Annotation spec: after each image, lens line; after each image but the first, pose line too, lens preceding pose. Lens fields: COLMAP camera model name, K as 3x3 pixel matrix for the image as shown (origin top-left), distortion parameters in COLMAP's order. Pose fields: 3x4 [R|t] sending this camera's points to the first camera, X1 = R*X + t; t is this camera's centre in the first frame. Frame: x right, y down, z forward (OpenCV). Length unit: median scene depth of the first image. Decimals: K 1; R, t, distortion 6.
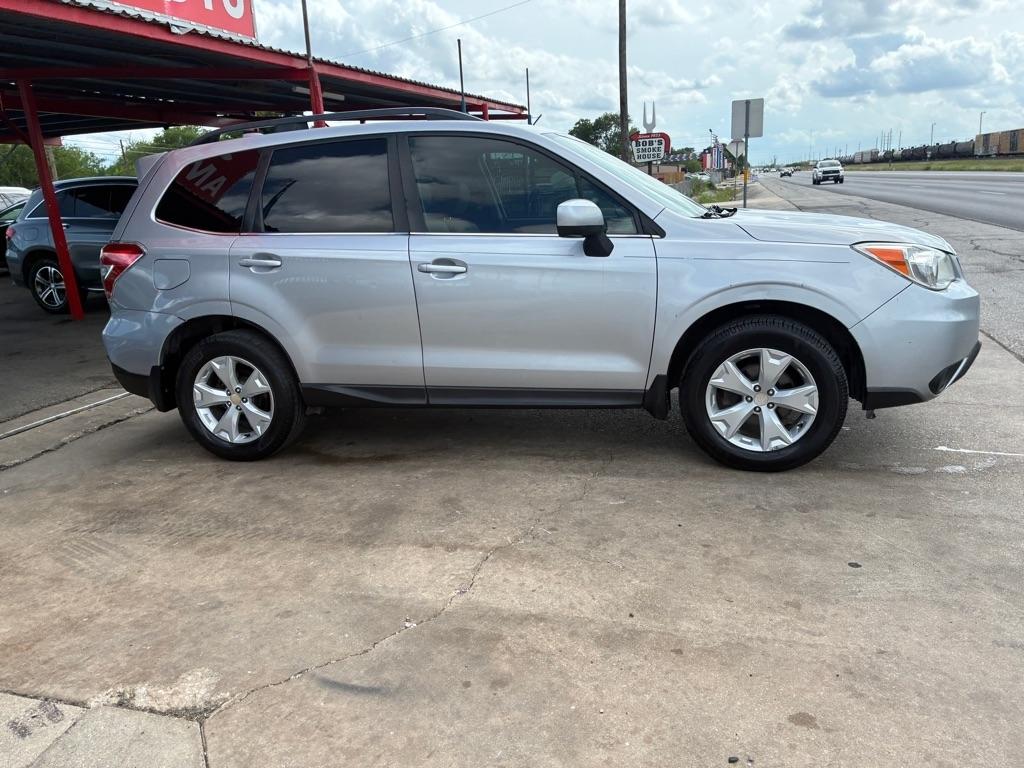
lens RADIAL K [[775.8, 0, 509.8], [0, 775.8, 384.7], [0, 0, 1]] dist [0.060158, -0.082597]
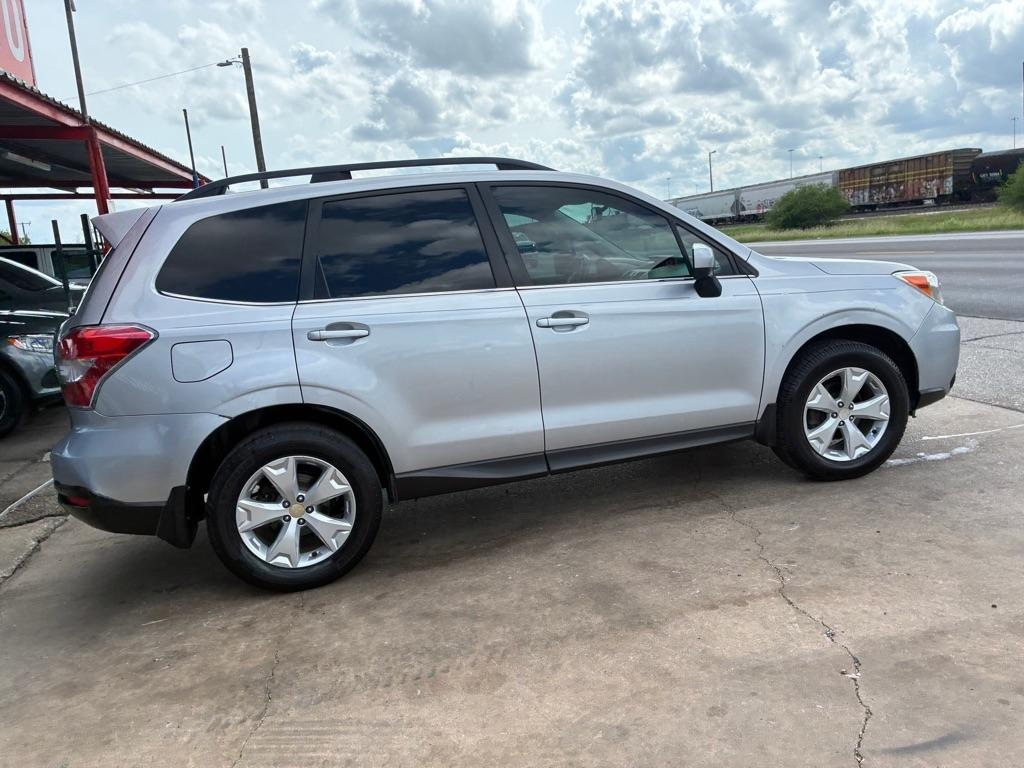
lens RADIAL K [[775.8, 0, 519.4], [0, 775.8, 379.7], [0, 0, 1]] dist [0.060158, -0.082597]
pose [[0.872021, -0.105770, 0.477904, -0.591469], [0.159090, 0.984608, -0.072373, -0.021462], [-0.462893, 0.139141, 0.875426, 0.219623]]
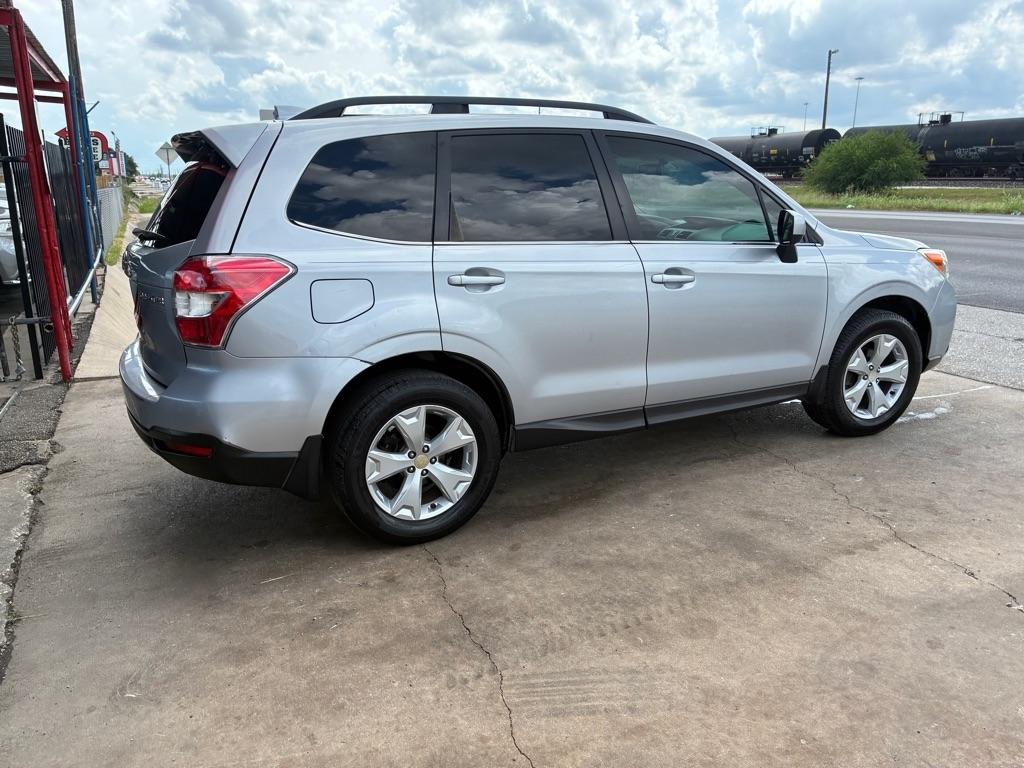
lens RADIAL K [[775.8, 0, 511.8], [0, 775.8, 384.9], [0, 0, 1]] dist [0.060158, -0.082597]
pose [[0.746051, -0.118829, 0.655200, -0.880190], [0.128432, 0.991152, 0.033517, -0.079036], [-0.653386, 0.059143, 0.754711, 0.424920]]
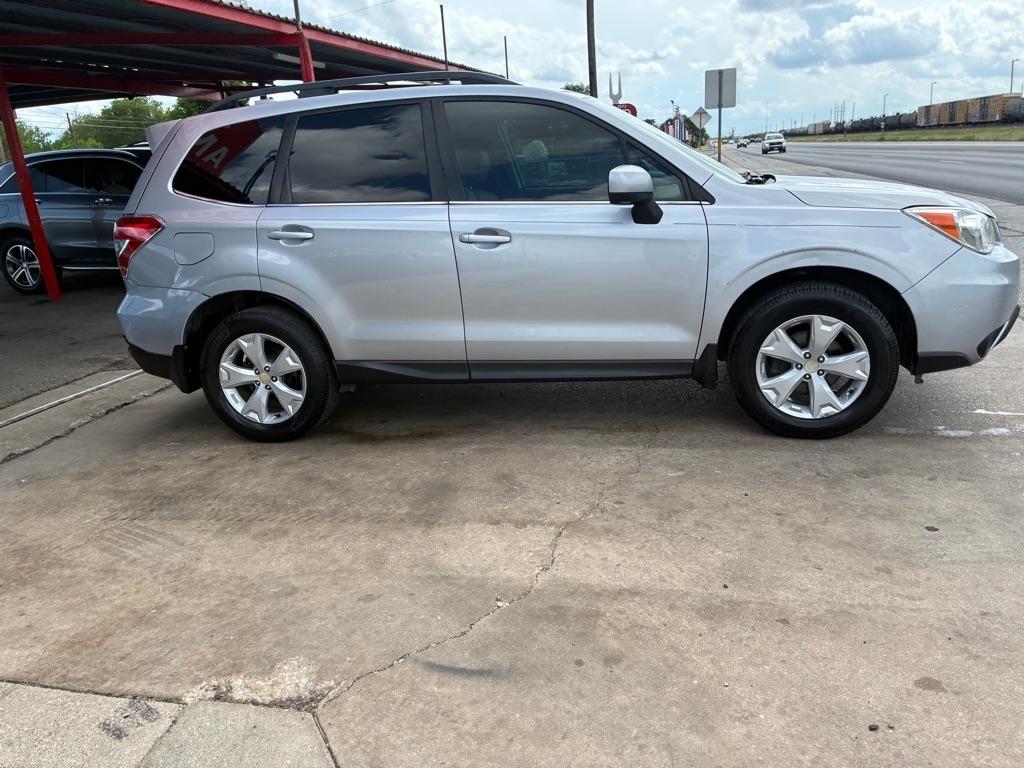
lens RADIAL K [[775.8, 0, 517.9], [0, 775.8, 380.5], [0, 0, 1]] dist [0.060158, -0.082597]
pose [[0.998208, -0.022160, 0.055583, -0.105294], [0.020614, 0.999389, 0.028231, 0.000651], [-0.056174, -0.027035, 0.998055, 0.022008]]
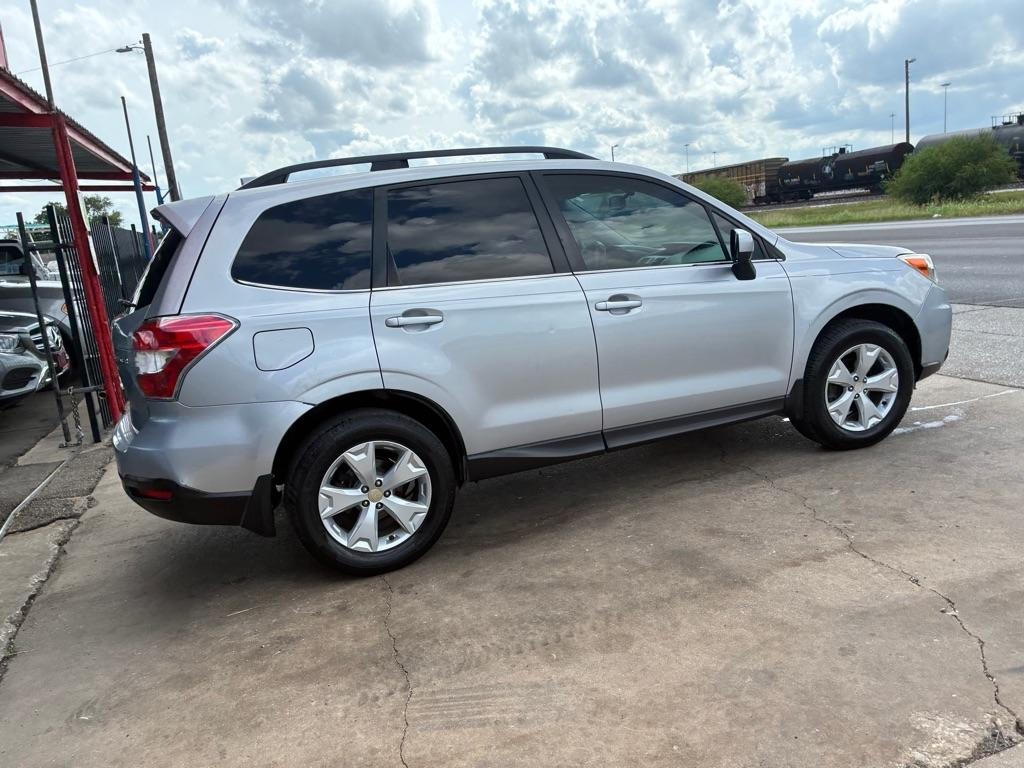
lens RADIAL K [[775.8, 0, 512.9], [0, 775.8, 383.9], [0, 0, 1]] dist [0.060158, -0.082597]
pose [[0.810771, -0.135646, 0.569430, -0.771207], [0.192380, 0.980491, -0.040349, -0.038844], [-0.552847, 0.142260, 0.821049, 0.290894]]
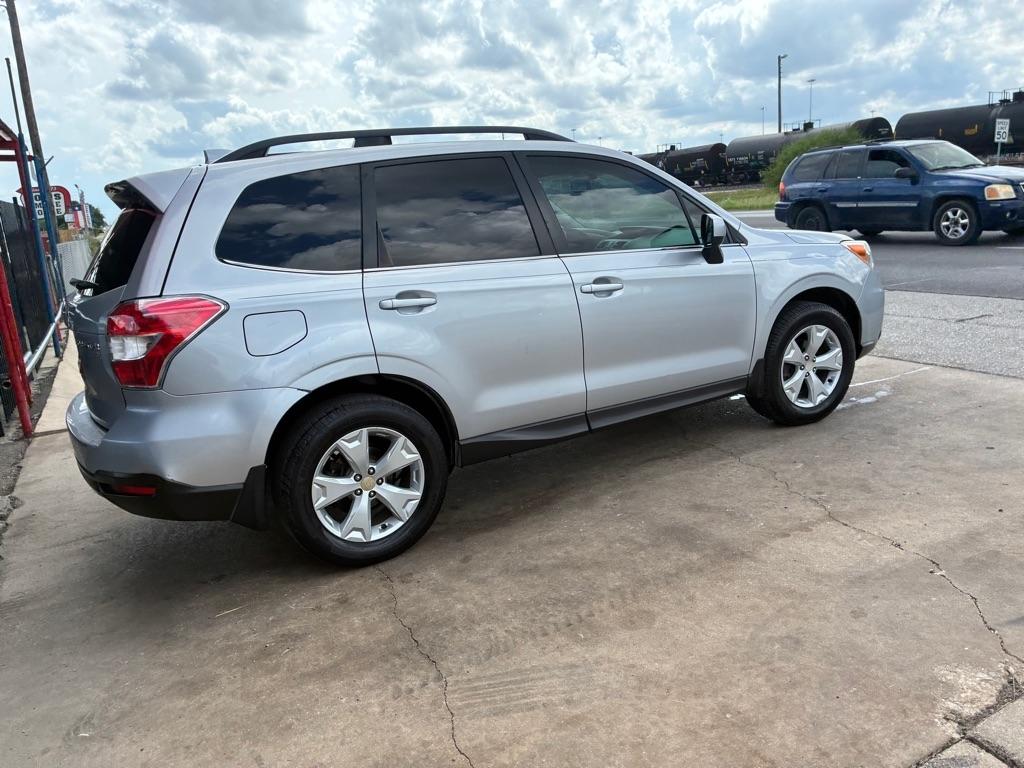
lens RADIAL K [[775.8, 0, 521.6], [0, 775.8, 378.5], [0, 0, 1]] dist [0.060158, -0.082597]
pose [[0.714539, -0.155786, 0.682030, -0.860376], [0.207941, 0.978125, 0.005565, -0.064005], [-0.667978, 0.137846, 0.731303, 0.366774]]
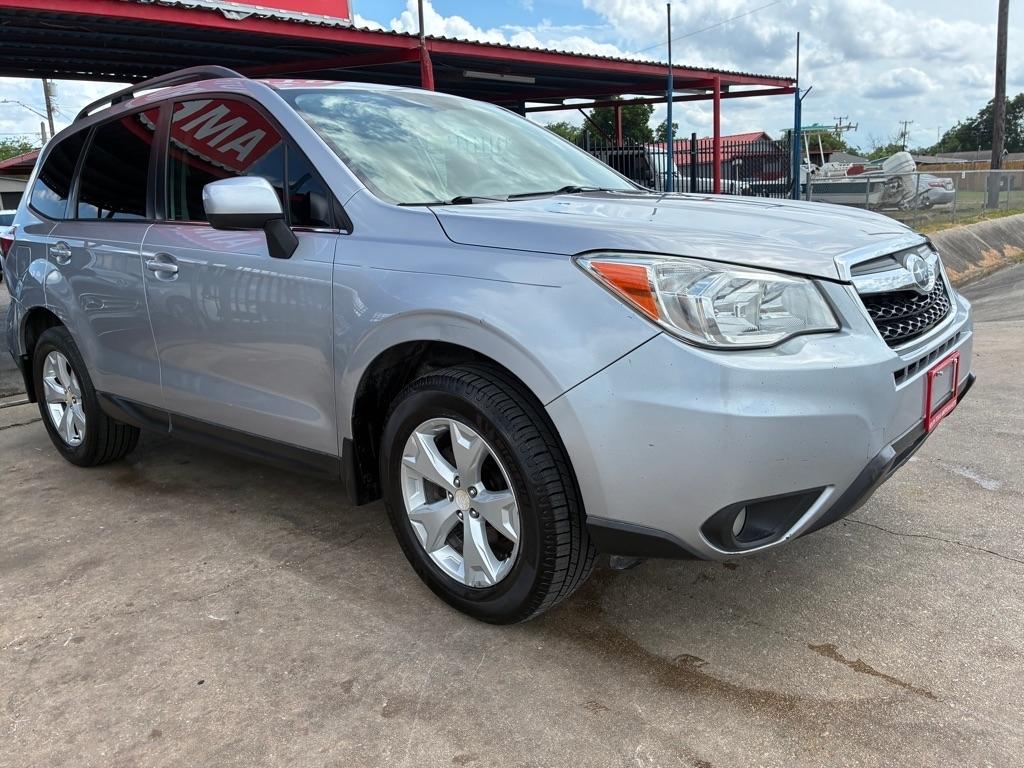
lens RADIAL K [[775.8, 0, 503.3], [0, 775.8, 378.1], [0, 0, 1]] dist [0.060158, -0.082597]
pose [[0.892397, 0.101813, -0.439616, 0.588655], [-0.101489, 0.994540, 0.024312, -0.091944], [0.439691, 0.022920, 0.897857, 0.443858]]
